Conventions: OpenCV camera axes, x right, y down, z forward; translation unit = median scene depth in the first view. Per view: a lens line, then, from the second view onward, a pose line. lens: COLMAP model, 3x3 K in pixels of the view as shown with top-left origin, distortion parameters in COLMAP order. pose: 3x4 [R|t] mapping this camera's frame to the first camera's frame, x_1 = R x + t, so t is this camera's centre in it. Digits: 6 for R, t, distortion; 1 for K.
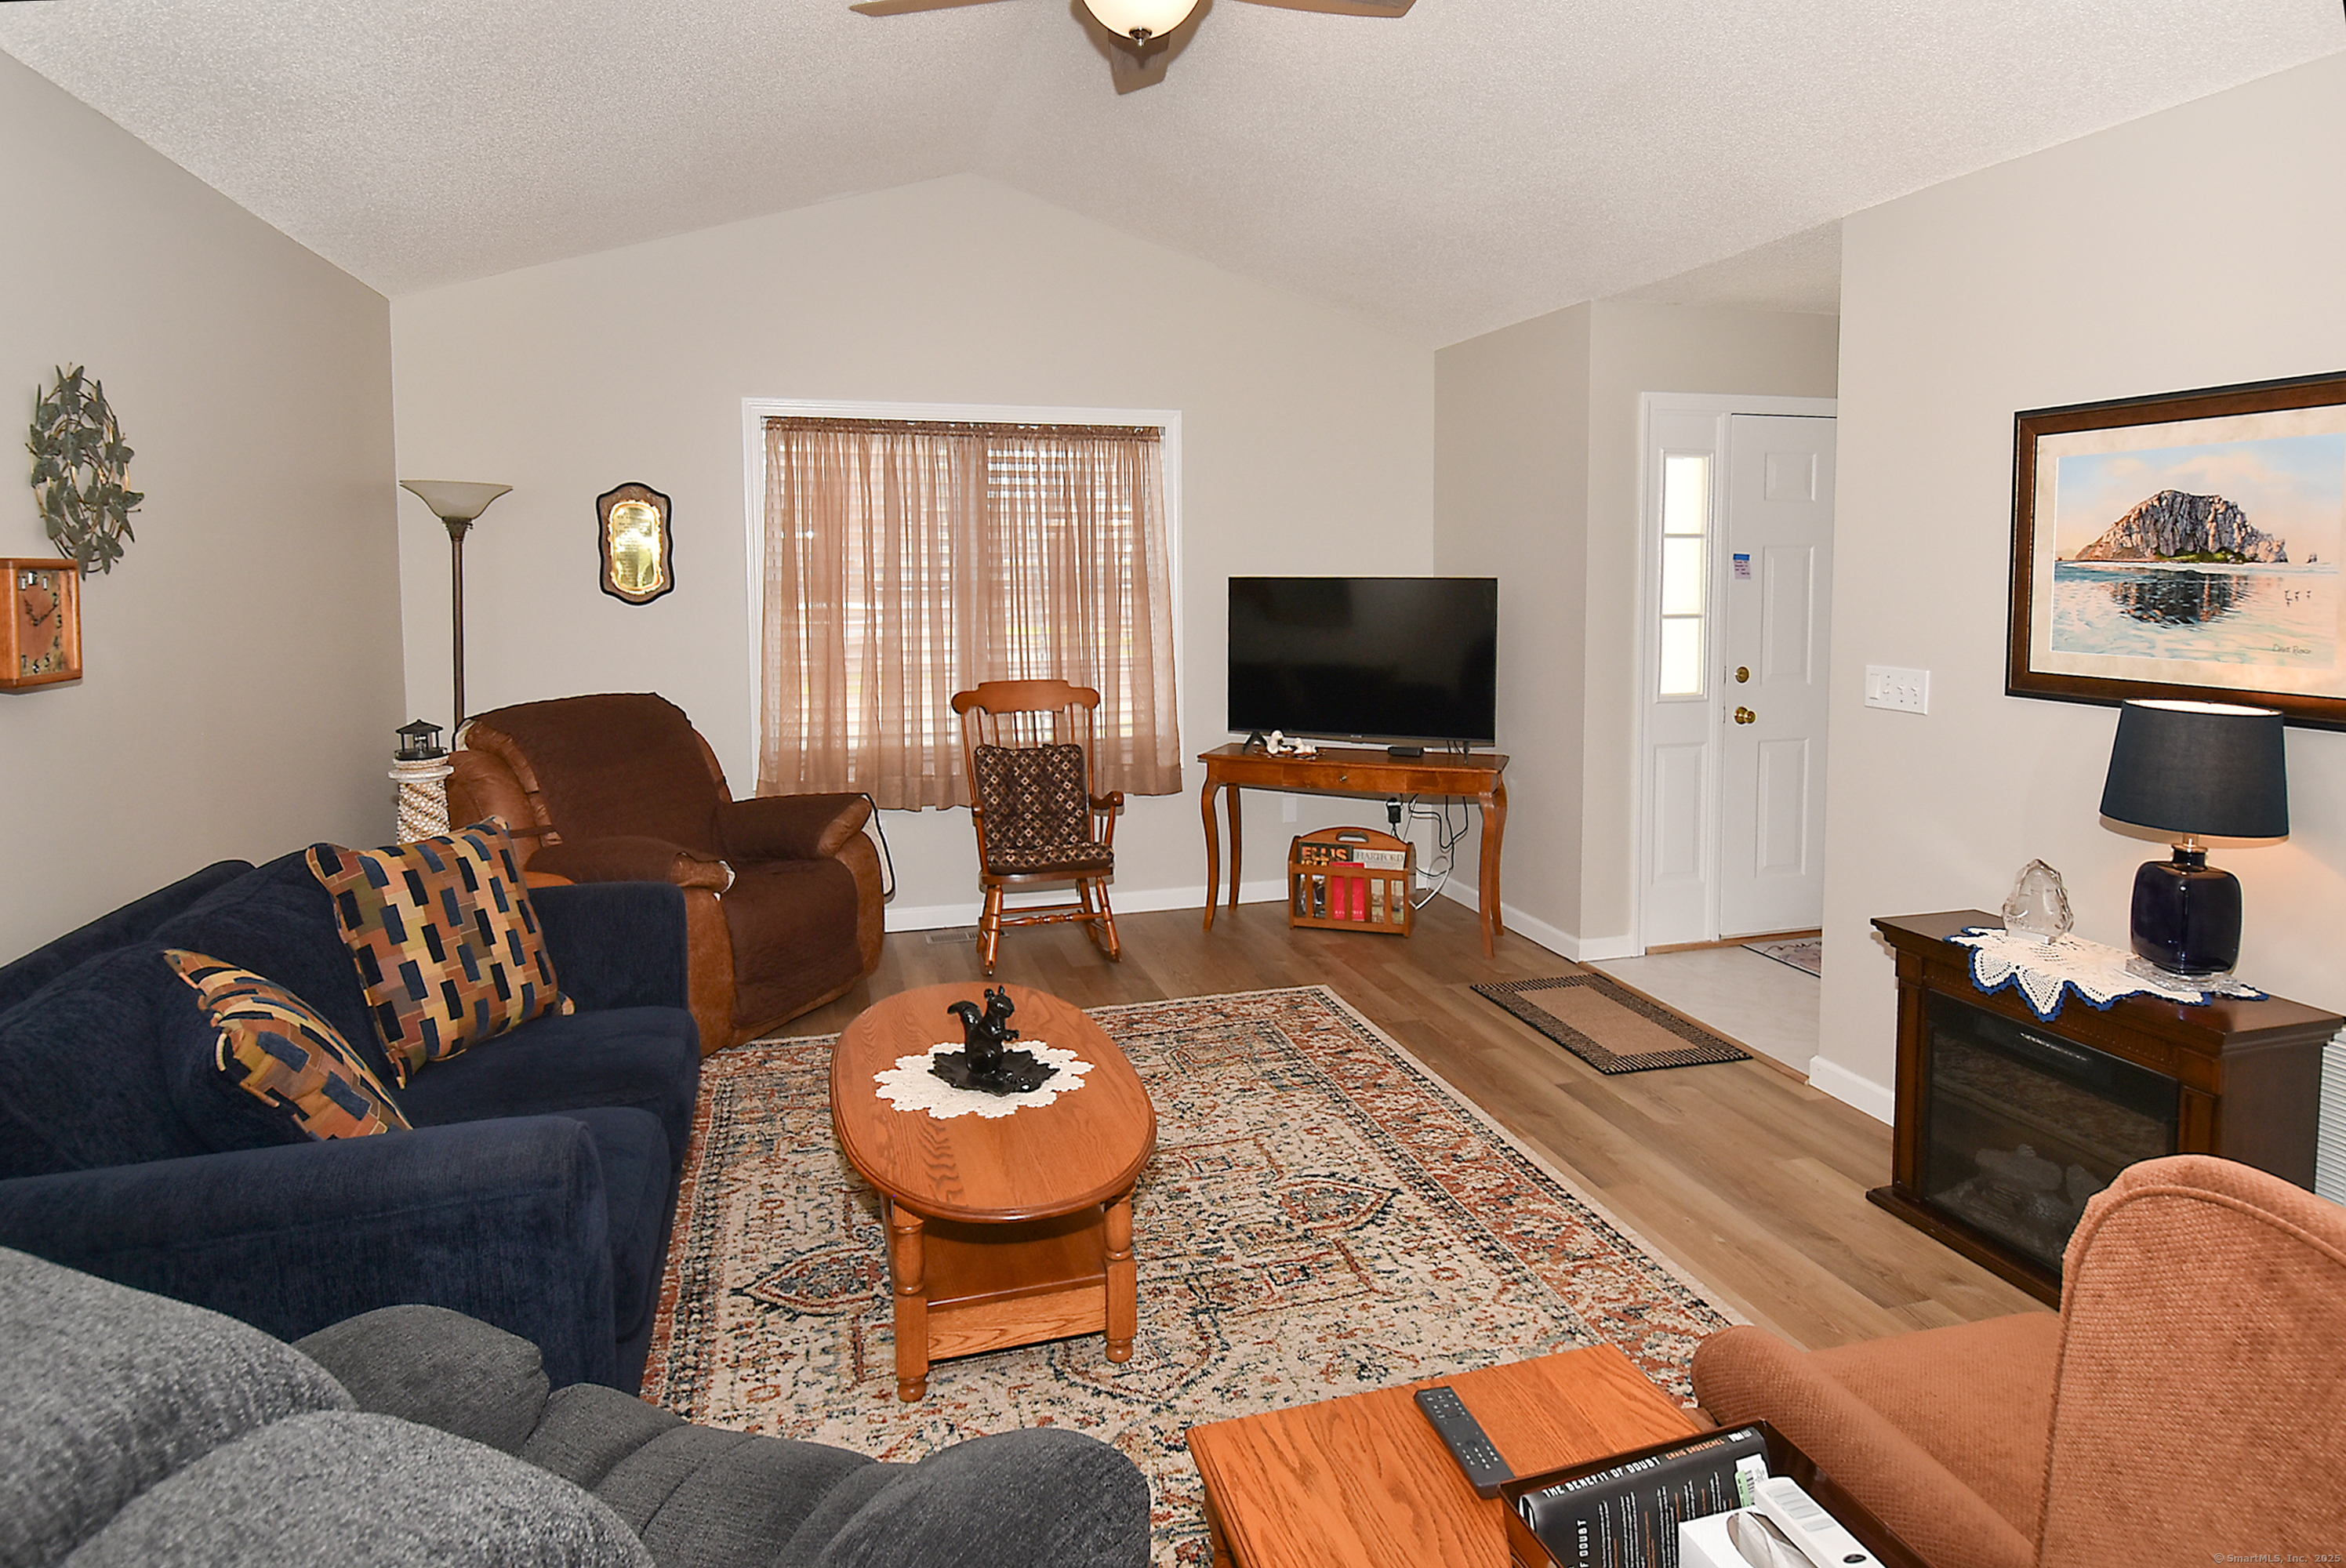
lens RADIAL K [[1413.2, 0, 1325.8], [0, 1413.2, 657.6], [0, 0, 1]] dist [0.002659, -0.022691]
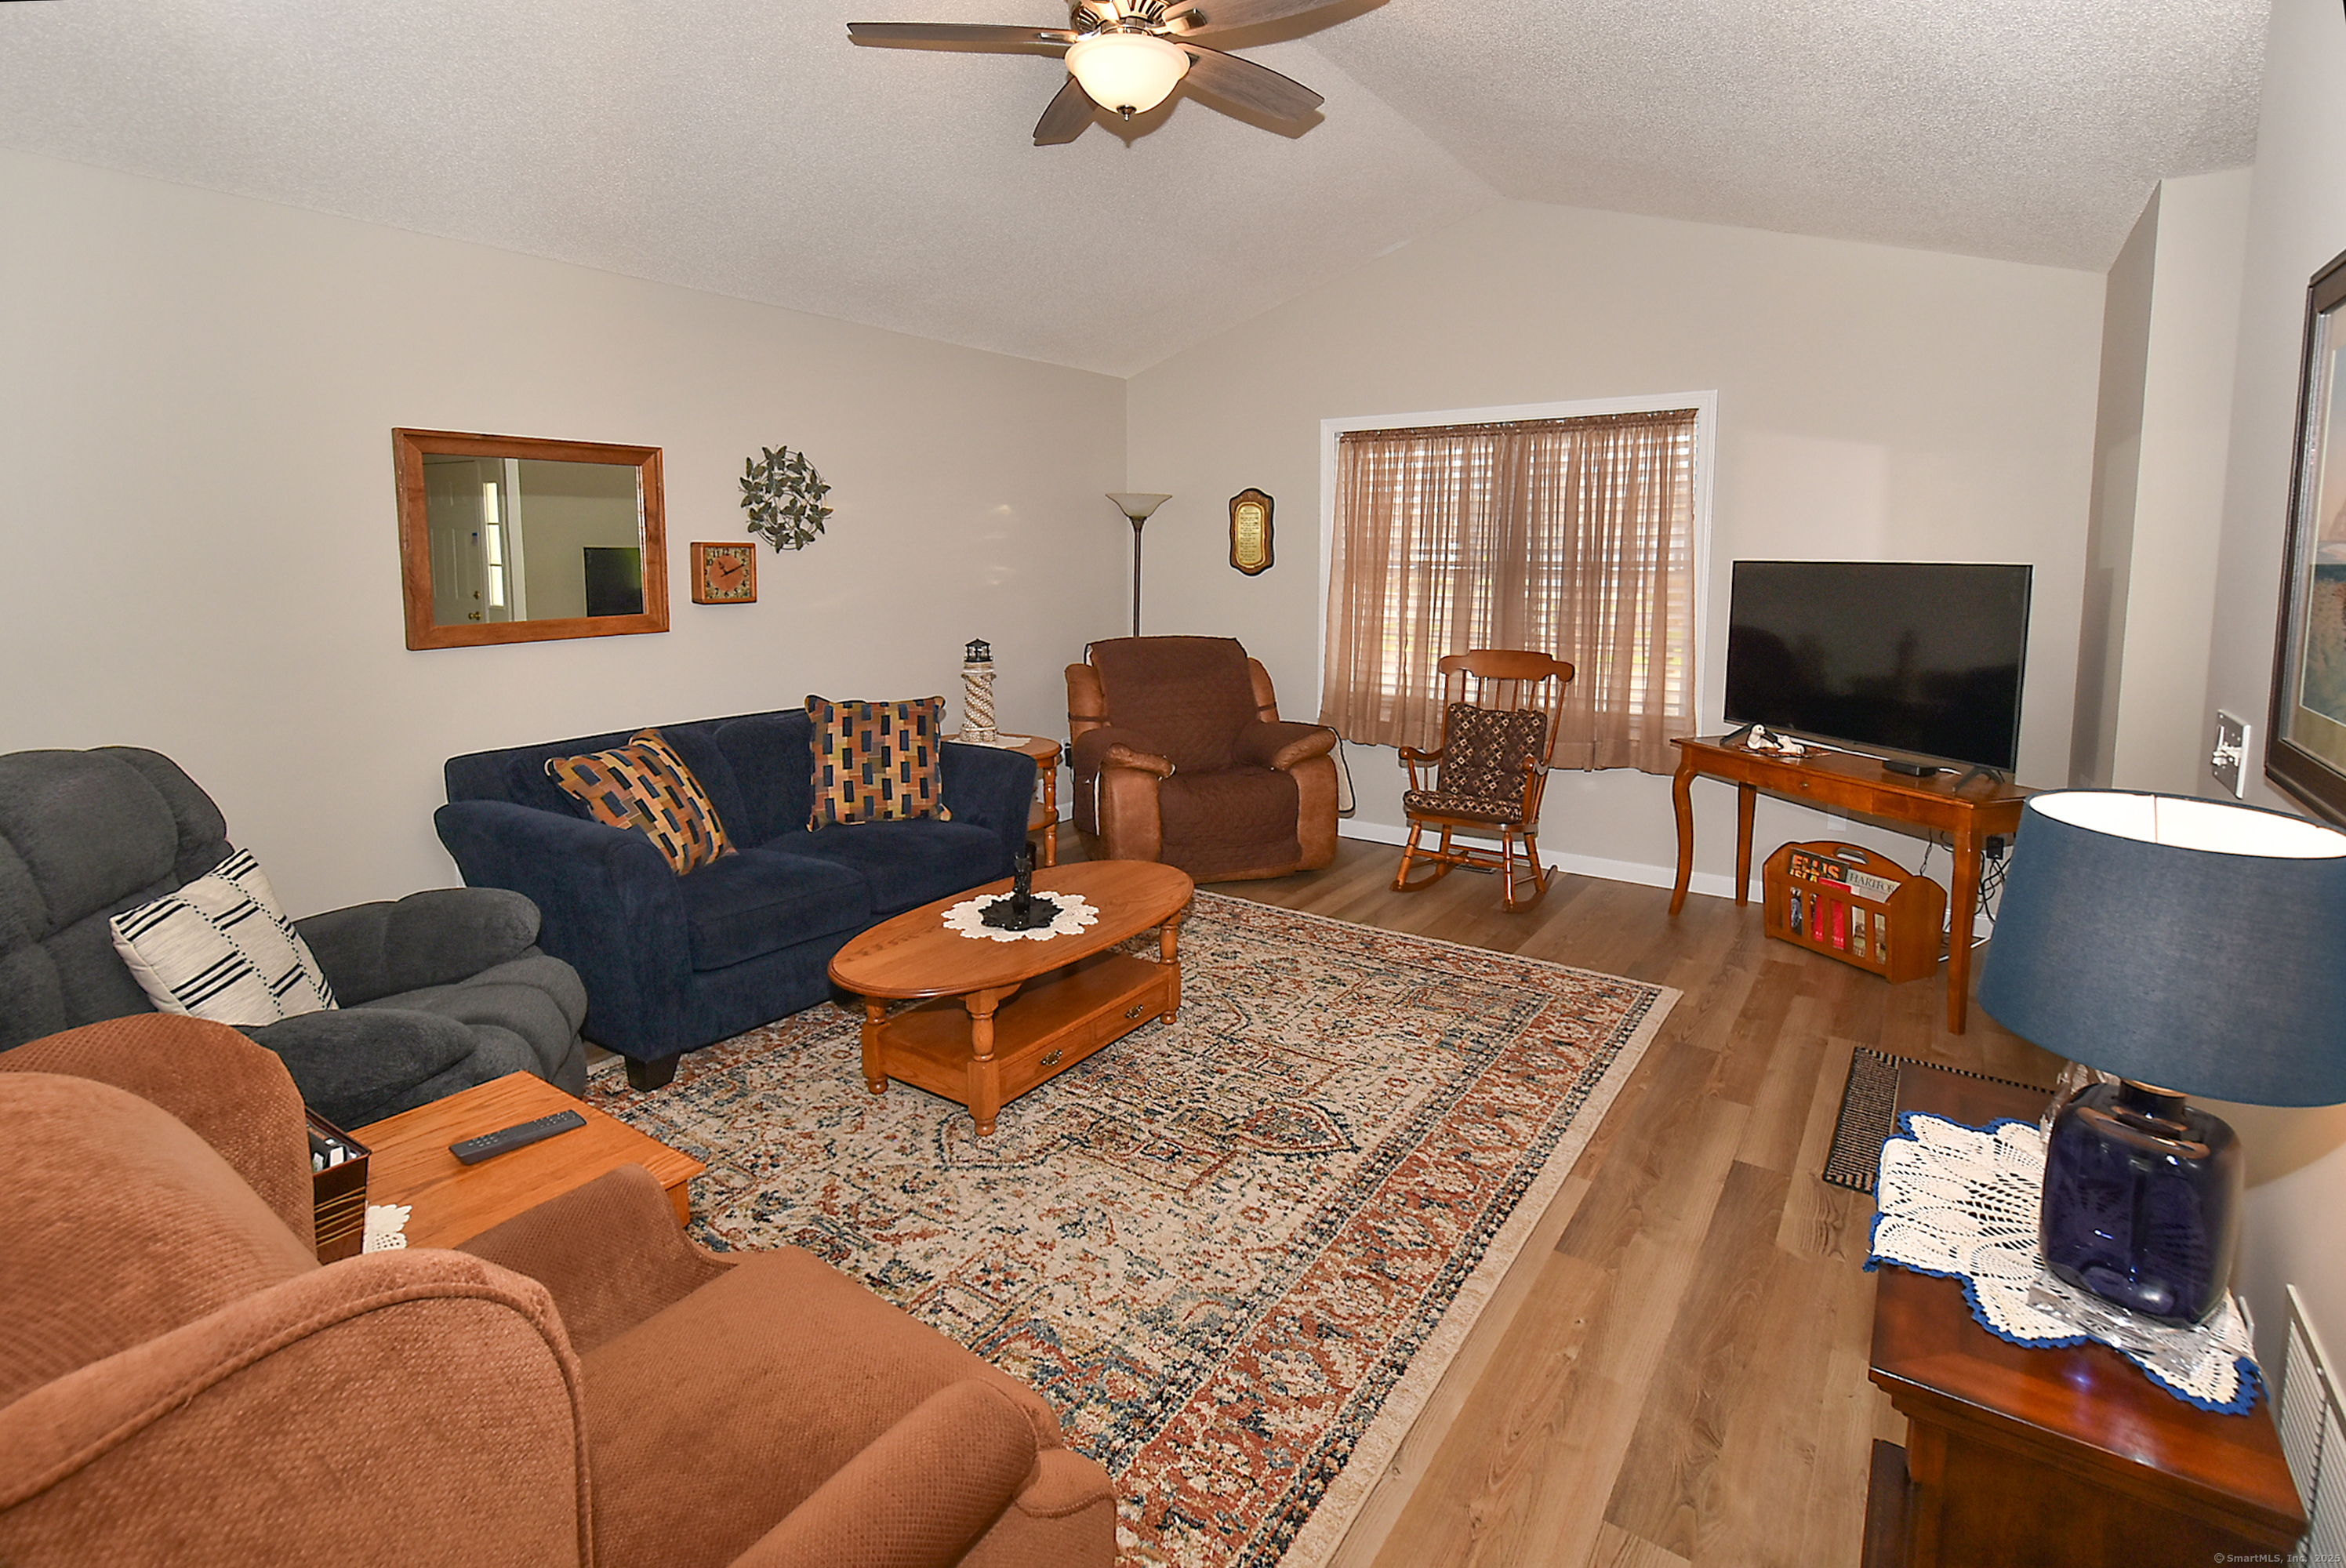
lens RADIAL K [[1190.0, 0, 1158.4], [0, 1190.0, 668.7], [0, 0, 1]] dist [0.003249, -0.012669]
pose [[0.563373, 0.085579, -0.821758, 0.673916], [-0.056139, 0.996287, 0.065268, -0.025875], [0.824293, 0.009362, 0.566086, 0.385888]]
